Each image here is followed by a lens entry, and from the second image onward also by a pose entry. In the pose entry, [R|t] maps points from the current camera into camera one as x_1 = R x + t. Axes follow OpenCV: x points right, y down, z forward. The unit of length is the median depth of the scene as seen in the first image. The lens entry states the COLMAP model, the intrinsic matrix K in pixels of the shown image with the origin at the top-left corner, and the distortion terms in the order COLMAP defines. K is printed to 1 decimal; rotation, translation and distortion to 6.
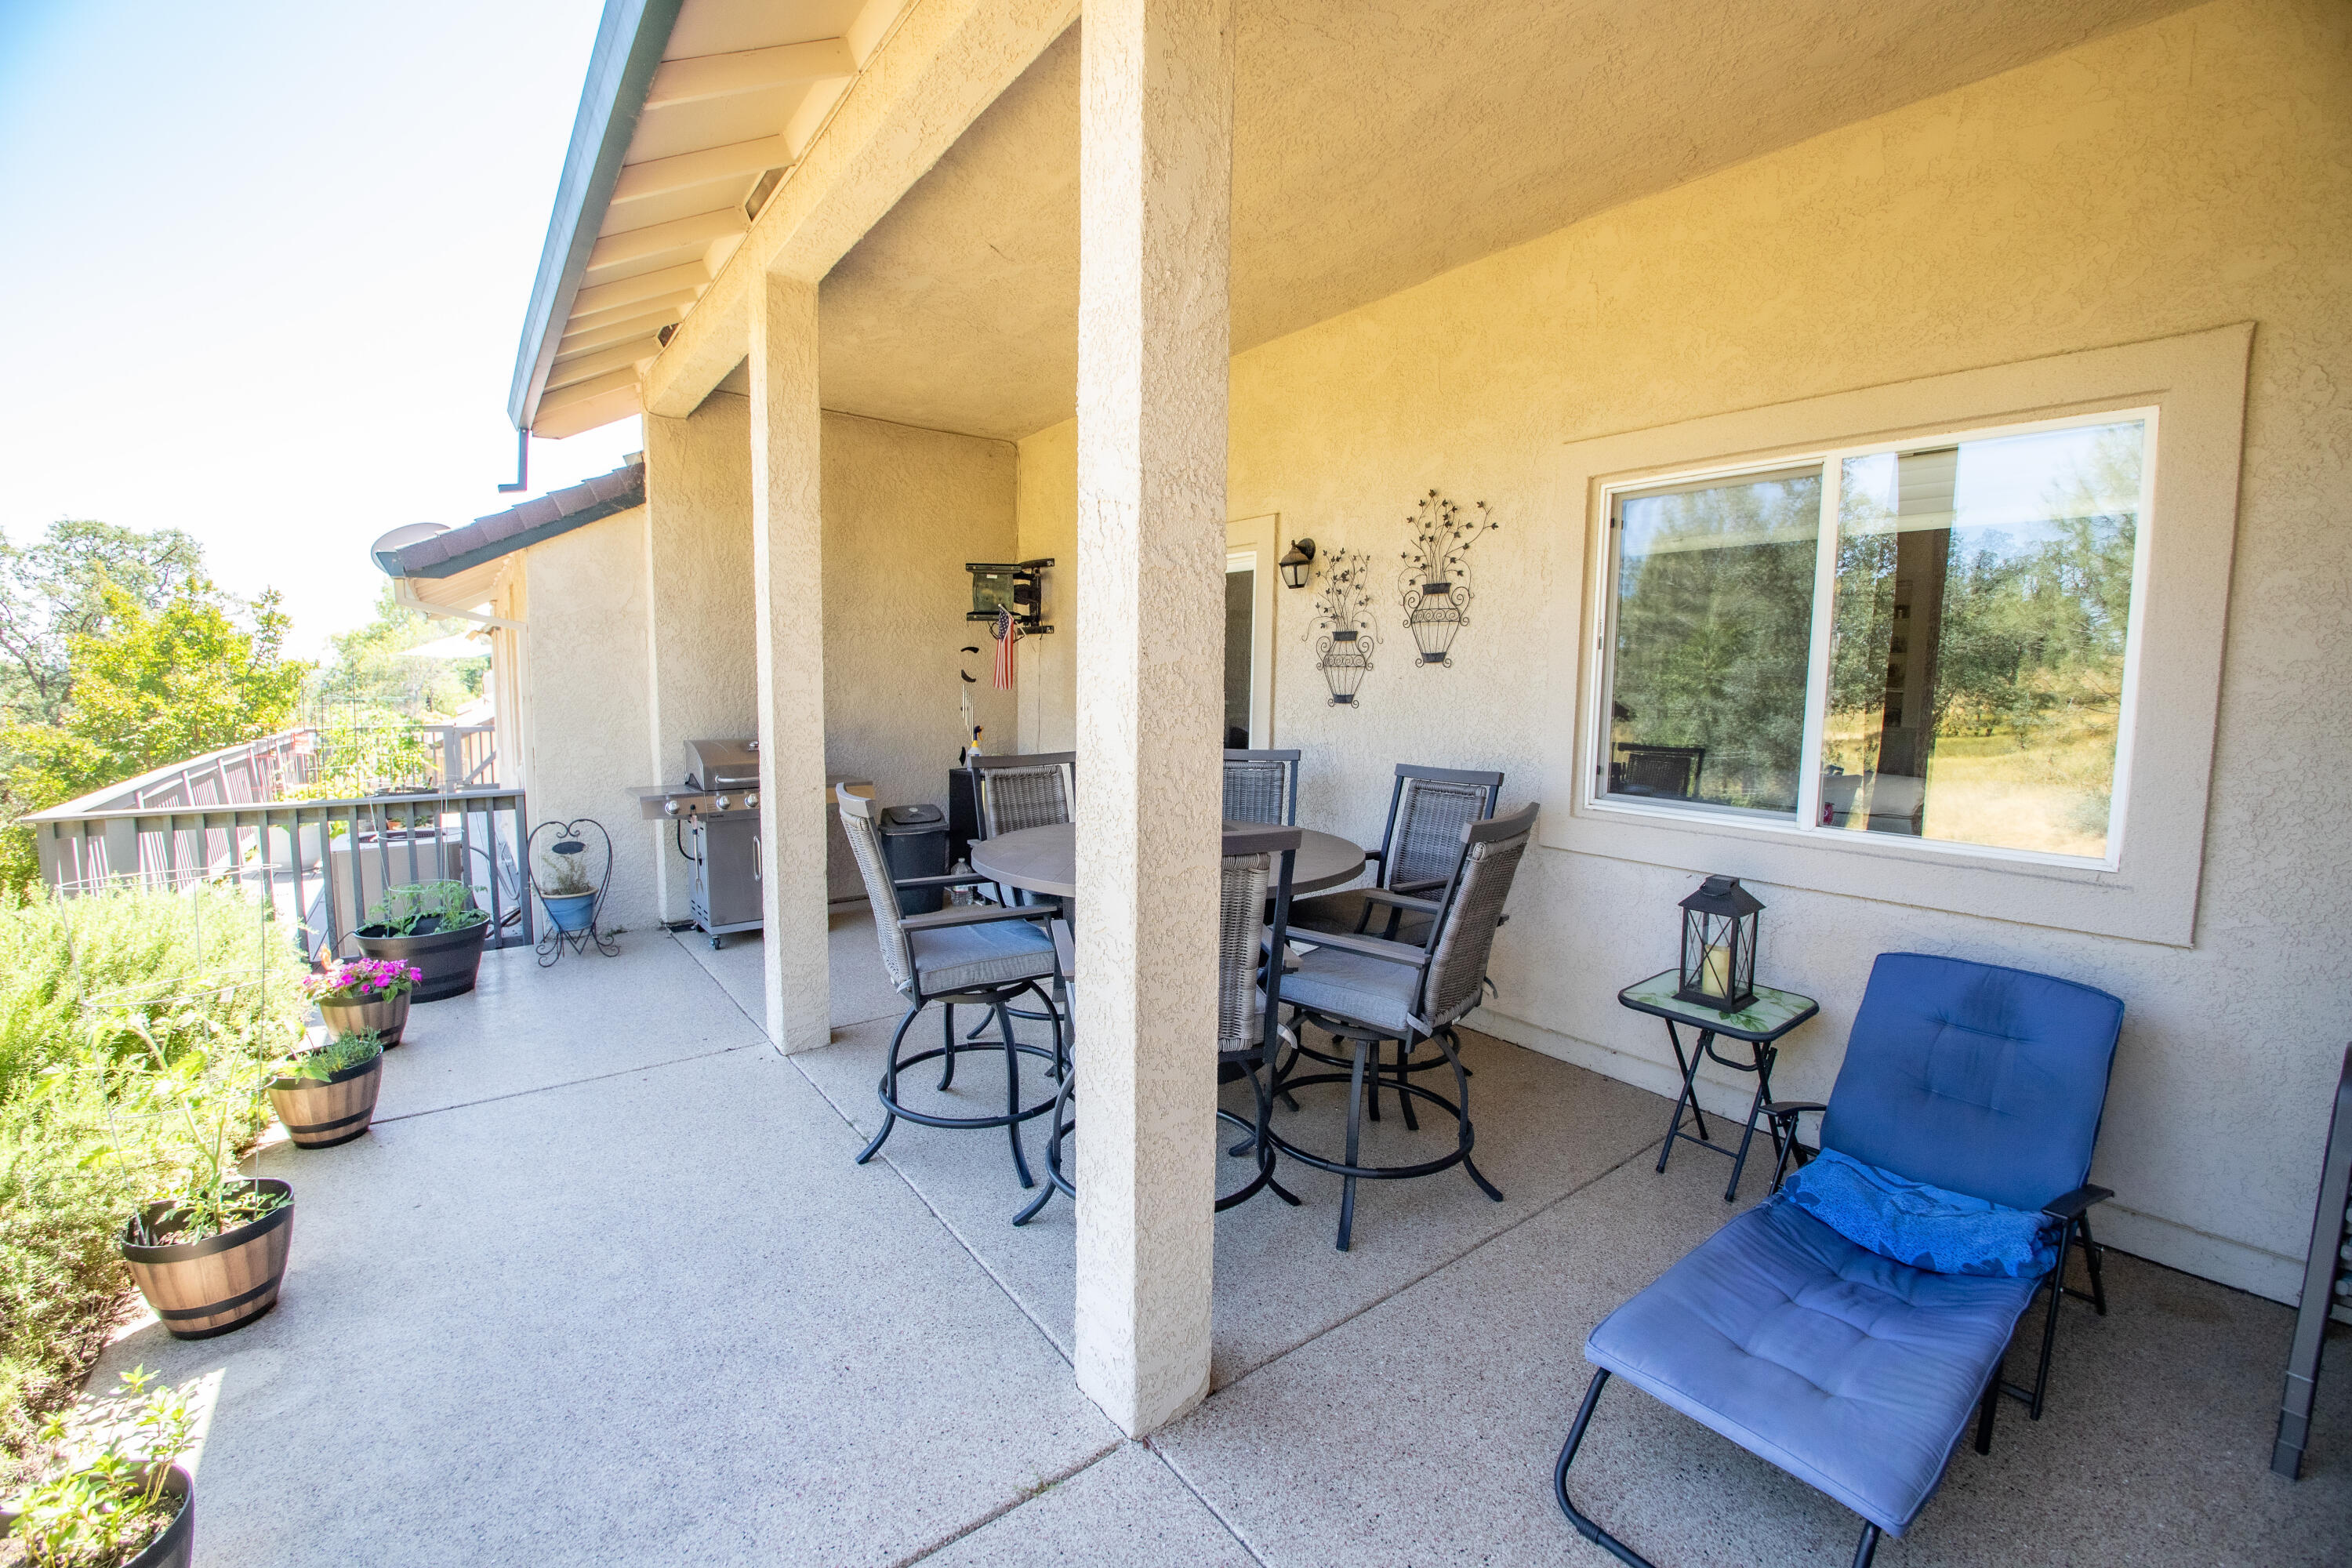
lens RADIAL K [[961.6, 0, 1158.6], [0, 961.6, 776.6], [0, 0, 1]] dist [-0.031700, -0.004435]
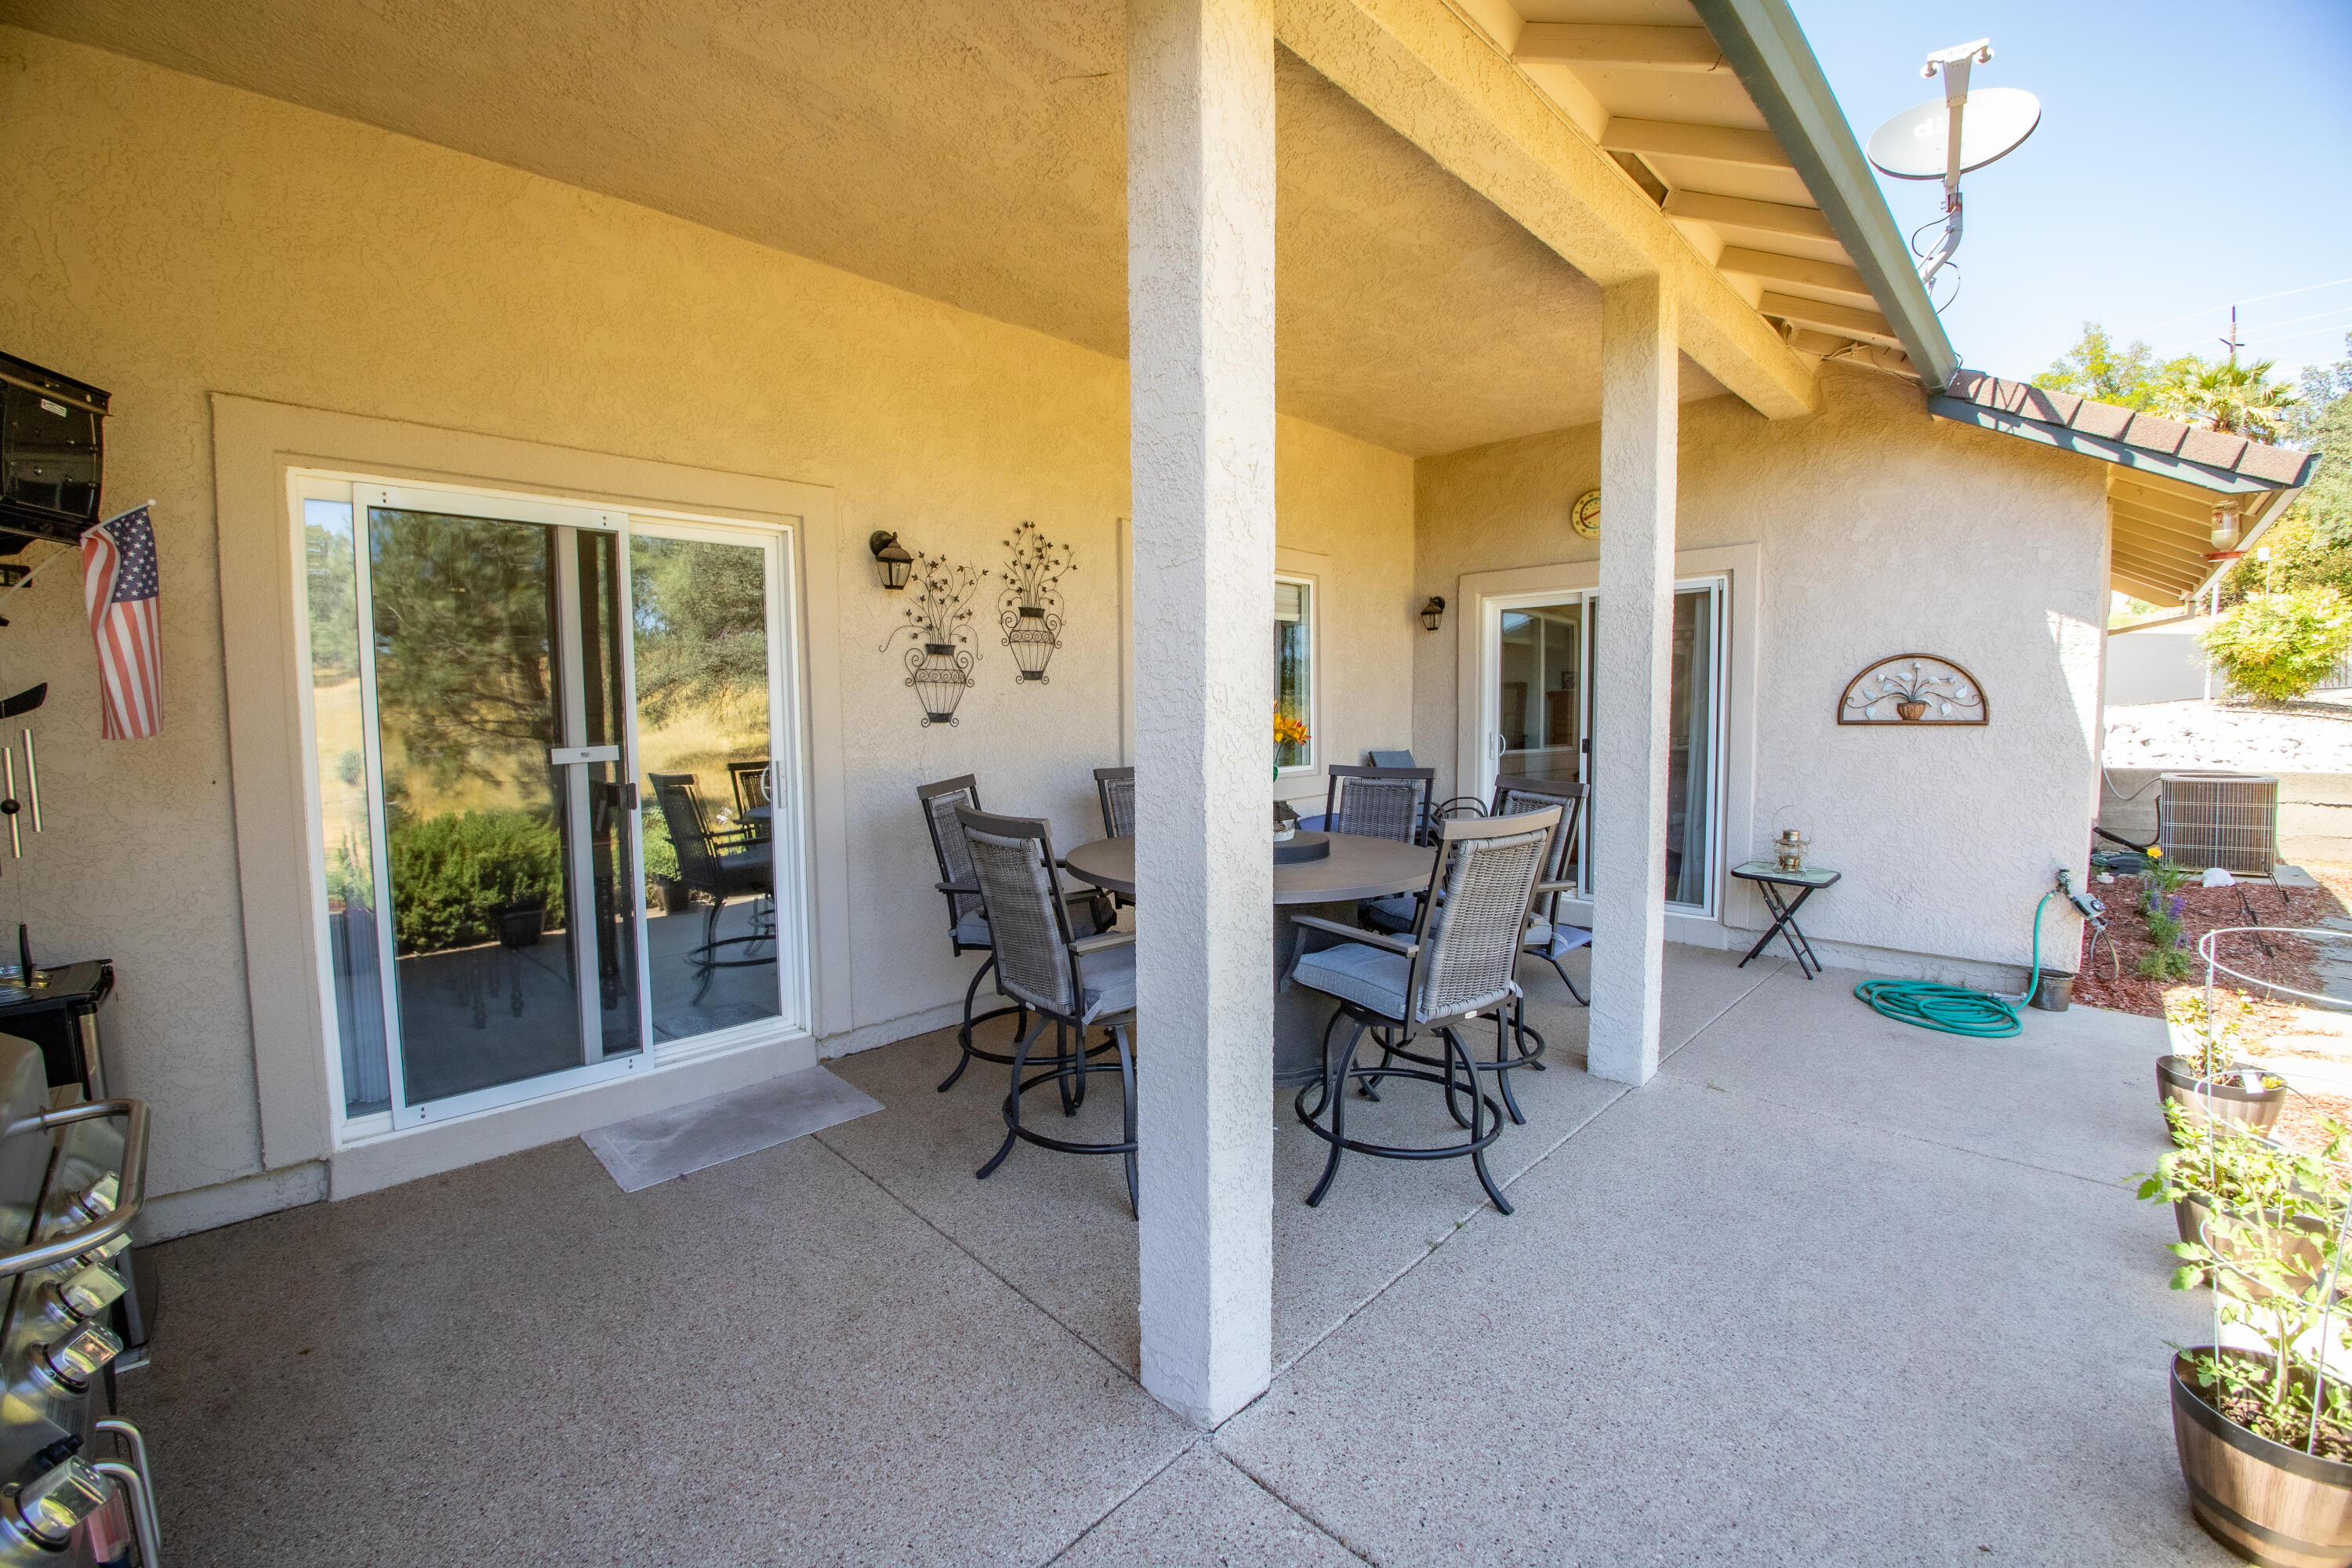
lens RADIAL K [[961.6, 0, 1157.8], [0, 961.6, 779.3], [0, 0, 1]] dist [-0.031700, -0.004435]
pose [[-0.126781, -0.077982, 0.988861, -0.815840], [0.120859, 0.988263, 0.093430, -0.091166], [-0.984540, 0.131358, -0.115869, 0.993054]]
